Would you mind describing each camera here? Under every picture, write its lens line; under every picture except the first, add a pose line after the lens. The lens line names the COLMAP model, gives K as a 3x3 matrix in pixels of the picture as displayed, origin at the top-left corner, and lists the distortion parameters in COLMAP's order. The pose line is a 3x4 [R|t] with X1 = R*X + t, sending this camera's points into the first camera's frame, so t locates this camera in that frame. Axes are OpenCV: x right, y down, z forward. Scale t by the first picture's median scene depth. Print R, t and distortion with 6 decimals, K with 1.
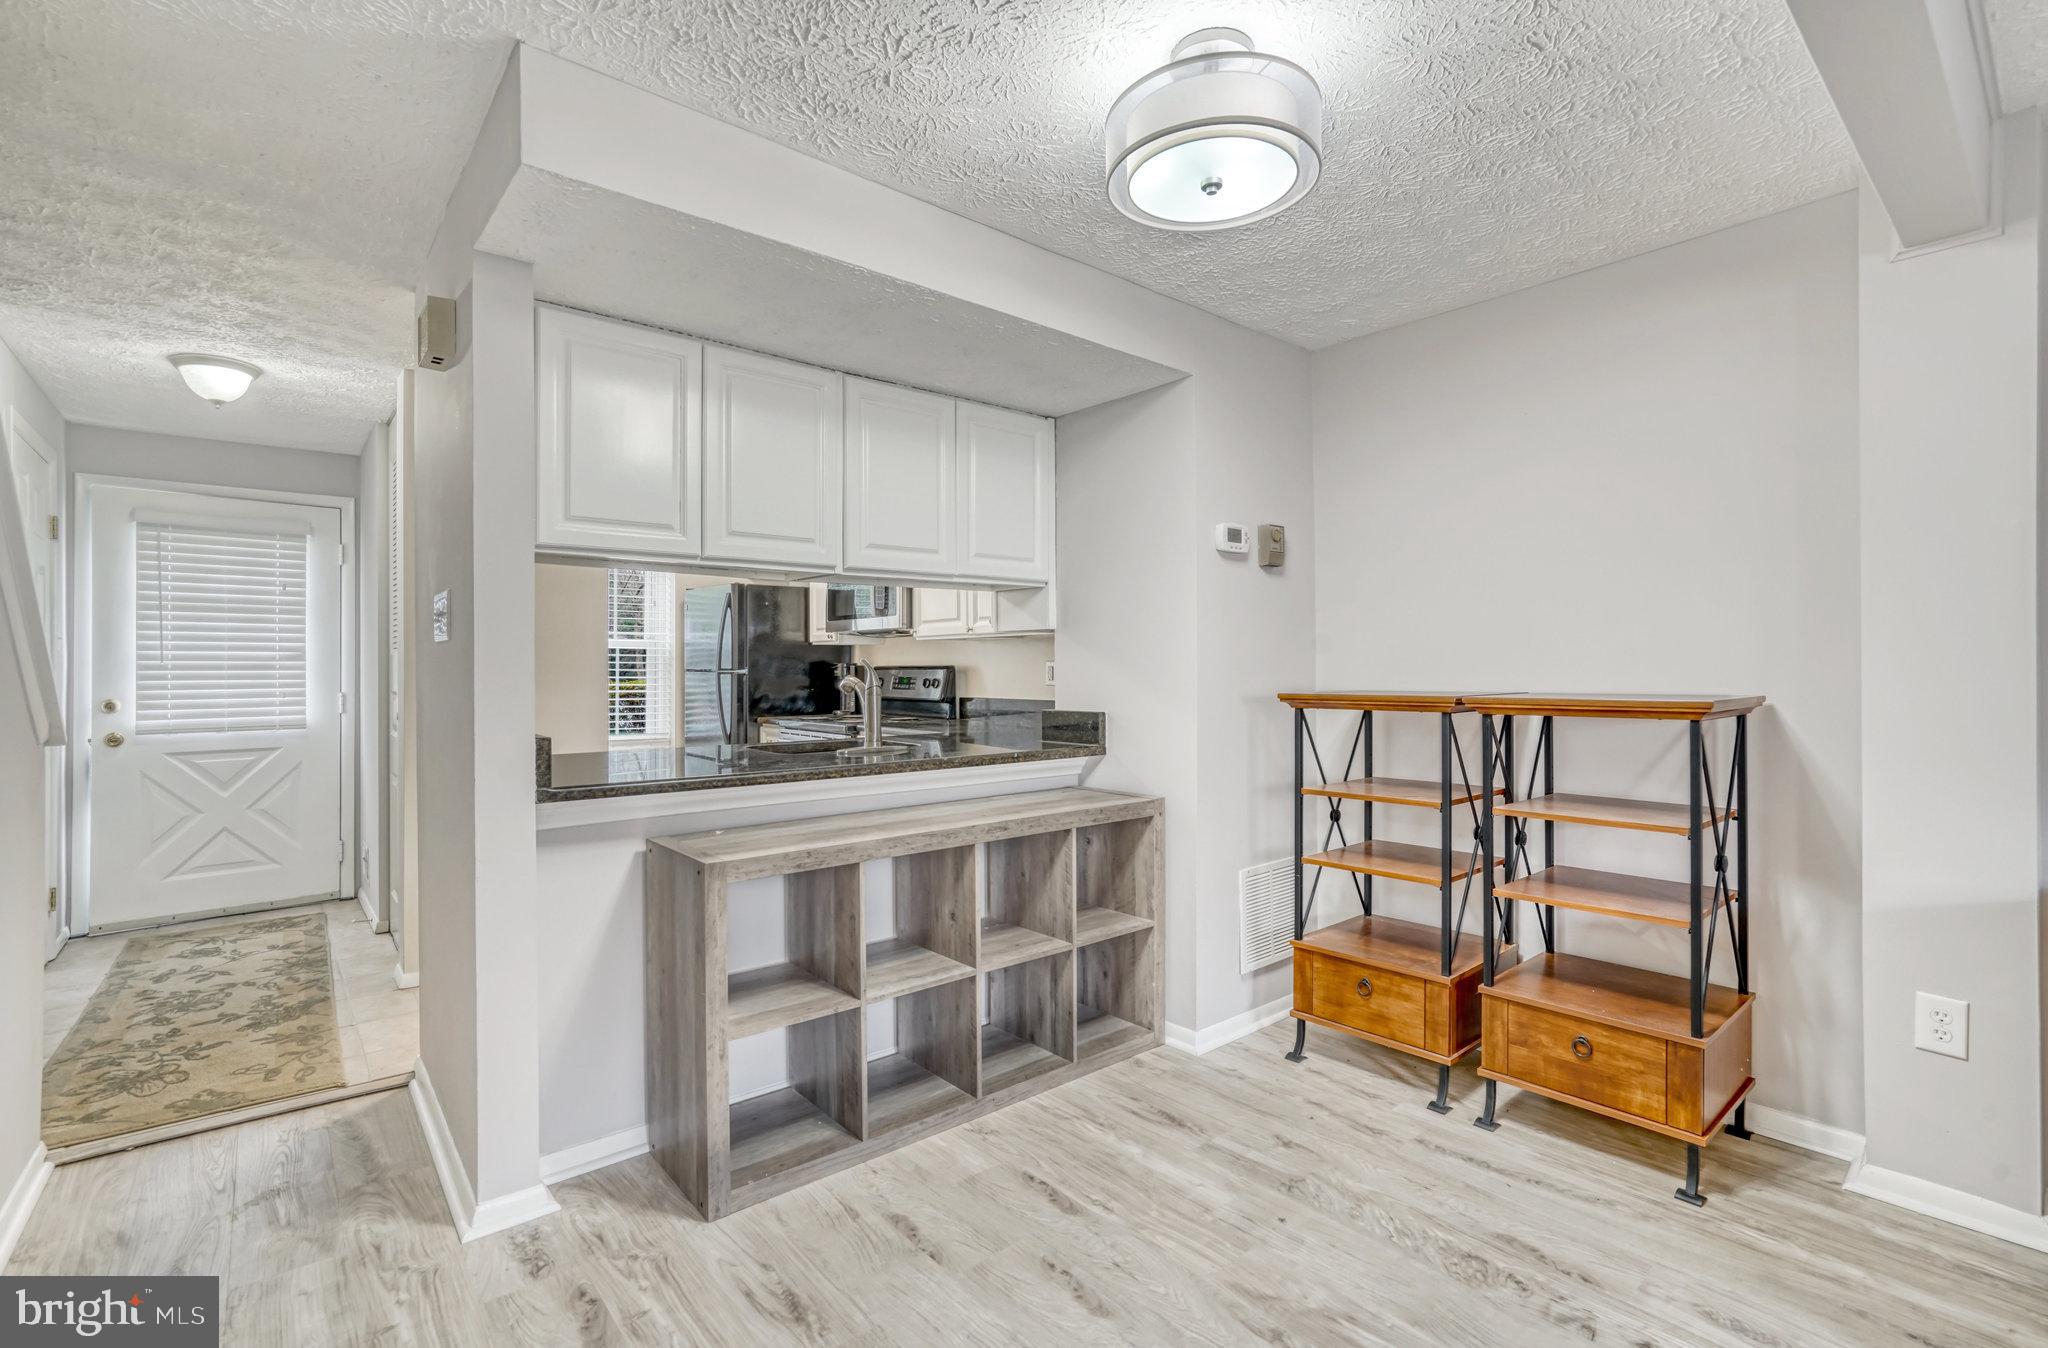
lens RADIAL K [[931.9, 0, 1015.9], [0, 931.9, 673.6], [0, 0, 1]] dist [-0.040346, 0.020751]
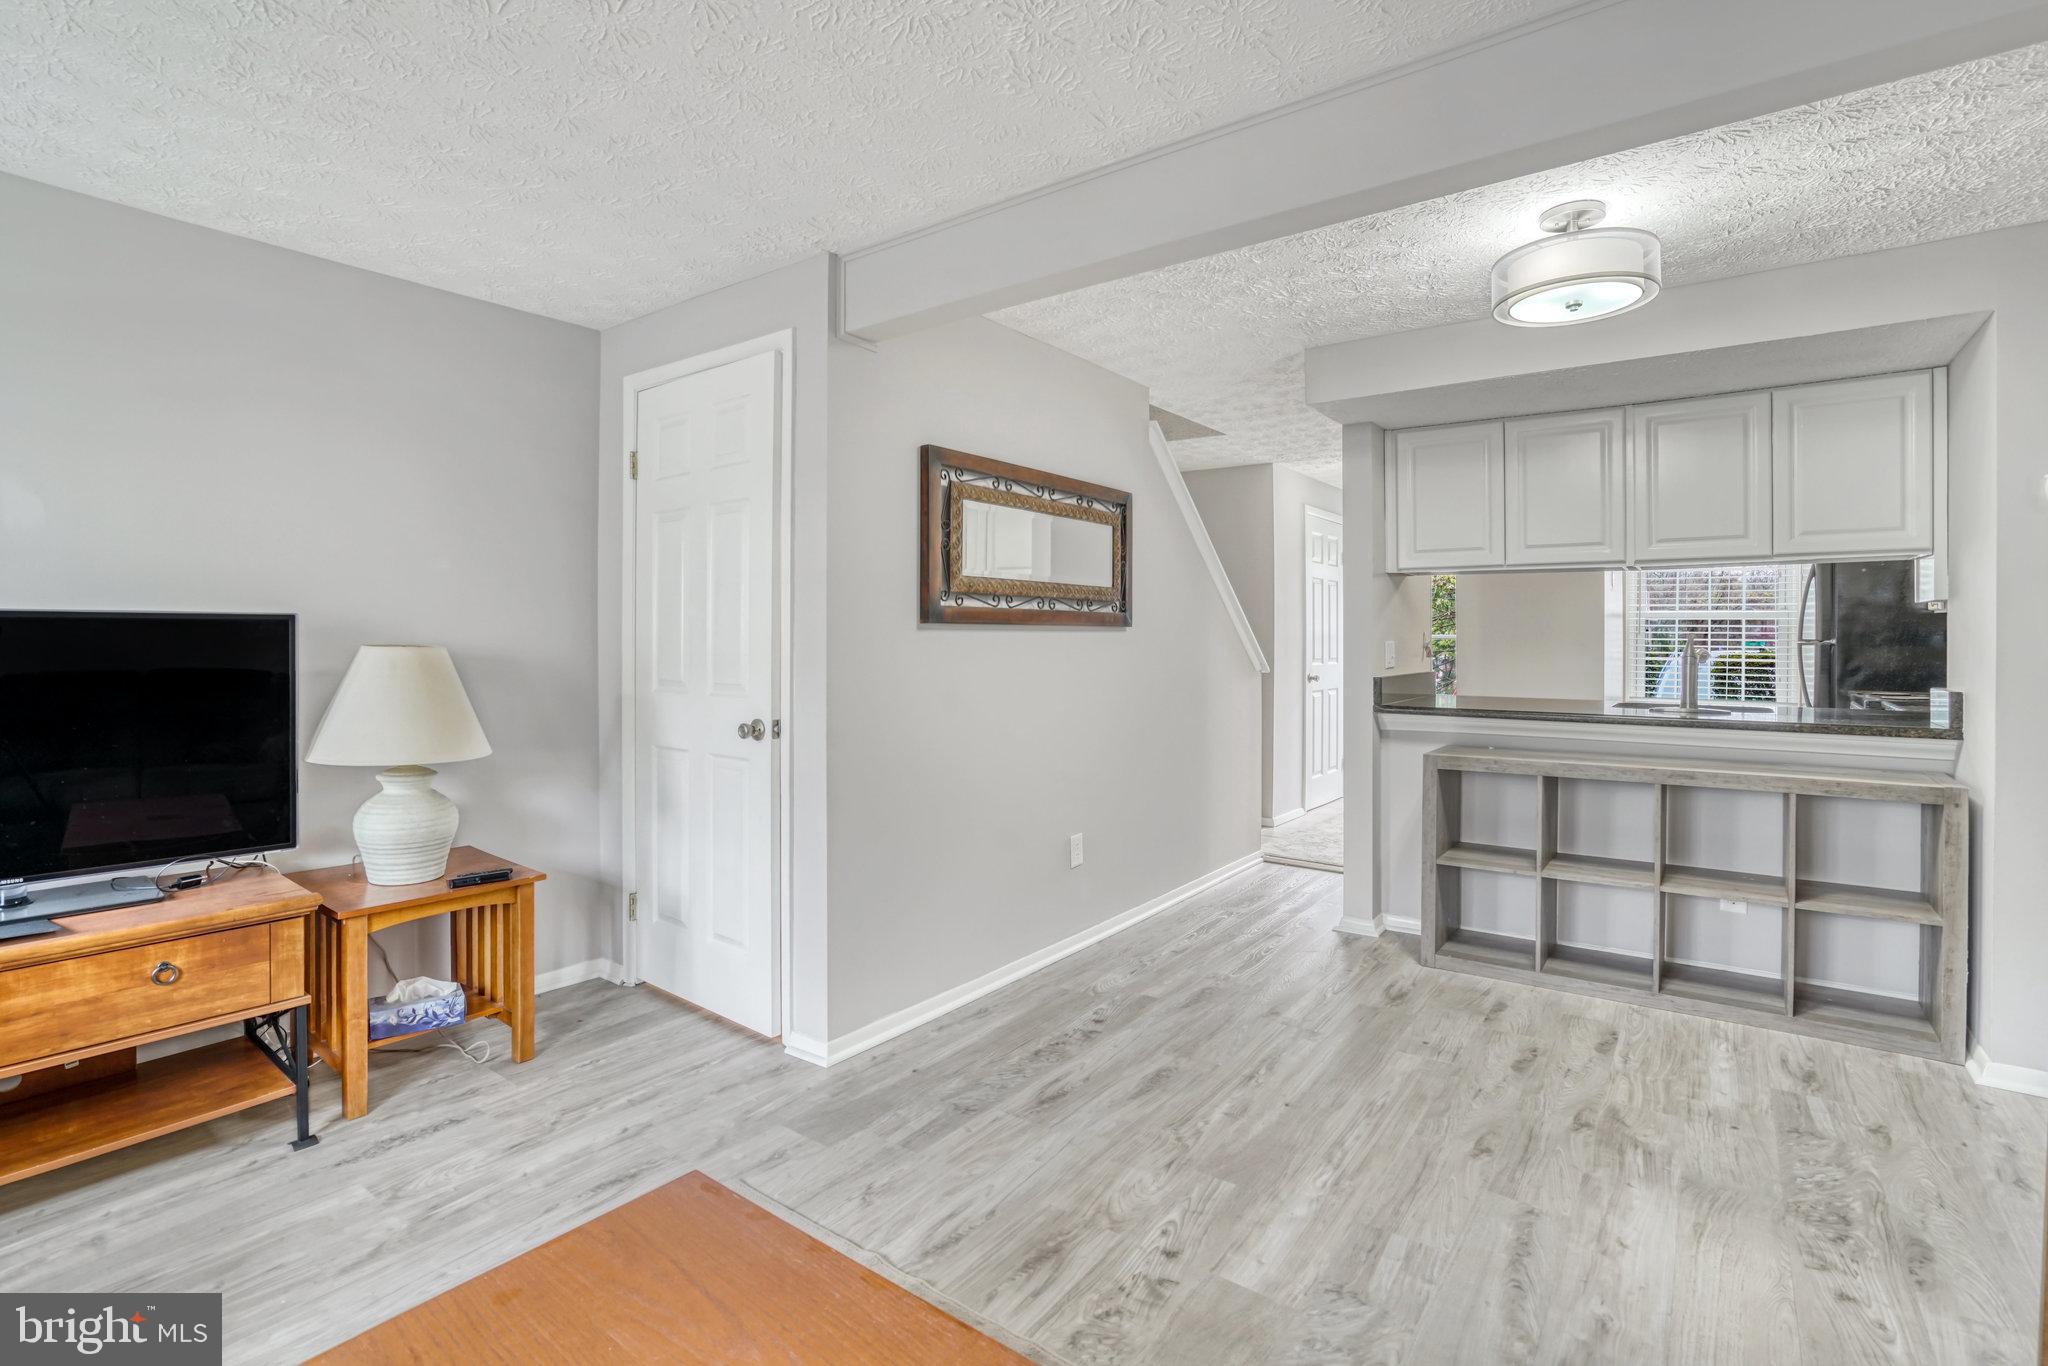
lens RADIAL K [[949.5, 0, 1010.2], [0, 949.5, 639.2], [0, 0, 1]] dist [-0.053228, 0.020742]
pose [[0.222997, 0.005690, -0.974802, 0.839081], [-0.005197, 0.999976, 0.004648, -0.009820], [0.974805, 0.004029, 0.223021, -0.095612]]
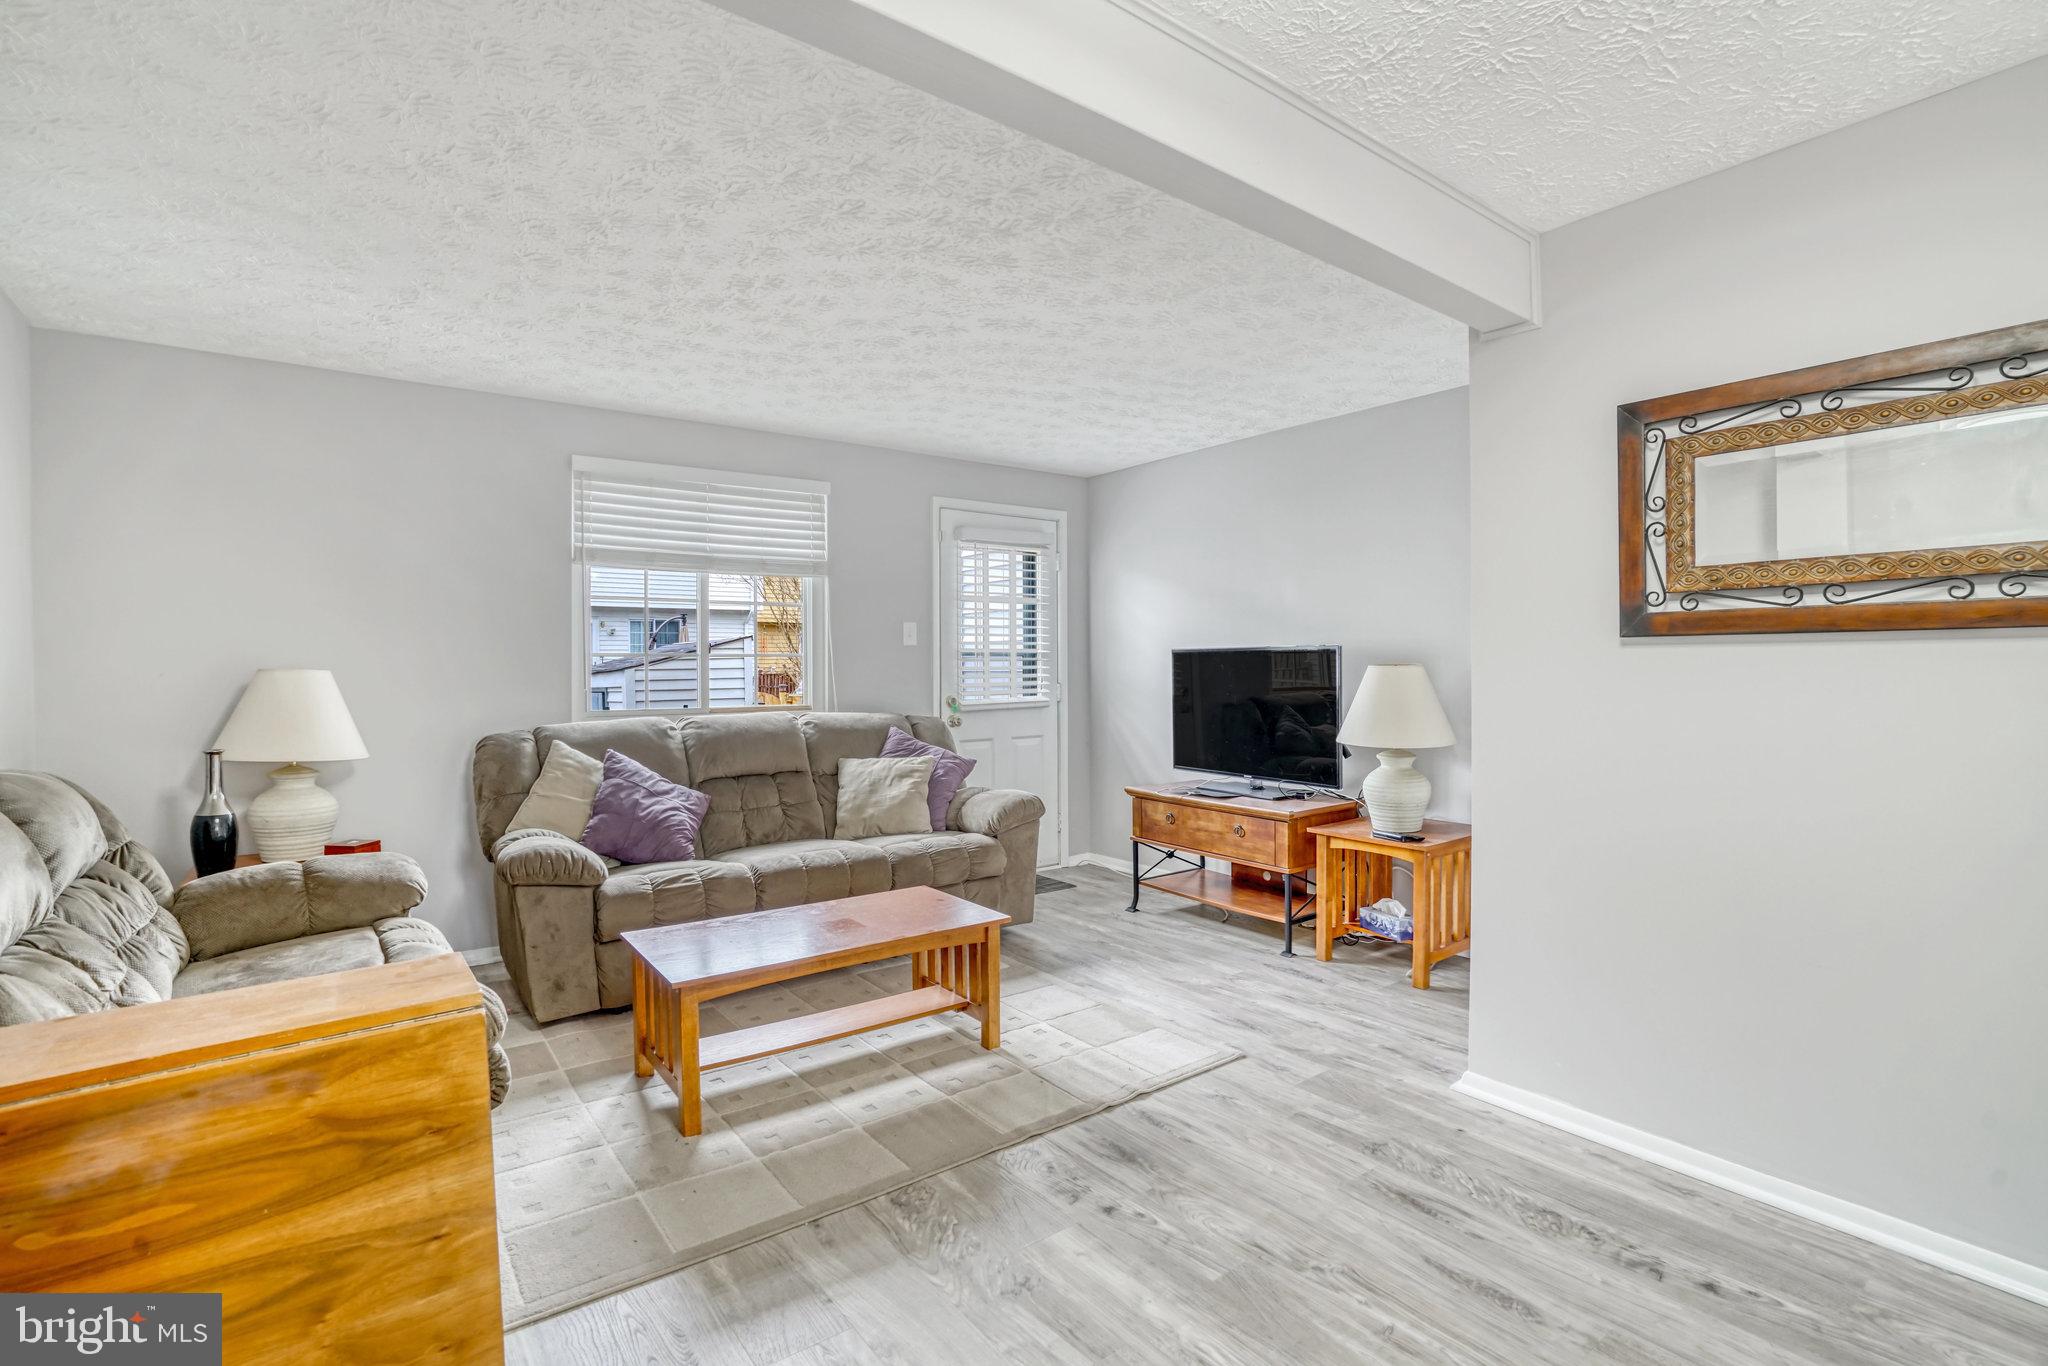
lens RADIAL K [[951.2, 0, 1017.7], [0, 951.2, 658.9], [0, 0, 1]] dist [-0.051437, 0.020733]
pose [[-0.998465, 0.014703, 0.053402, 0.263180], [0.014487, 0.999885, -0.004427, -0.007317], [-0.053461, -0.003646, -0.998563, 0.889830]]
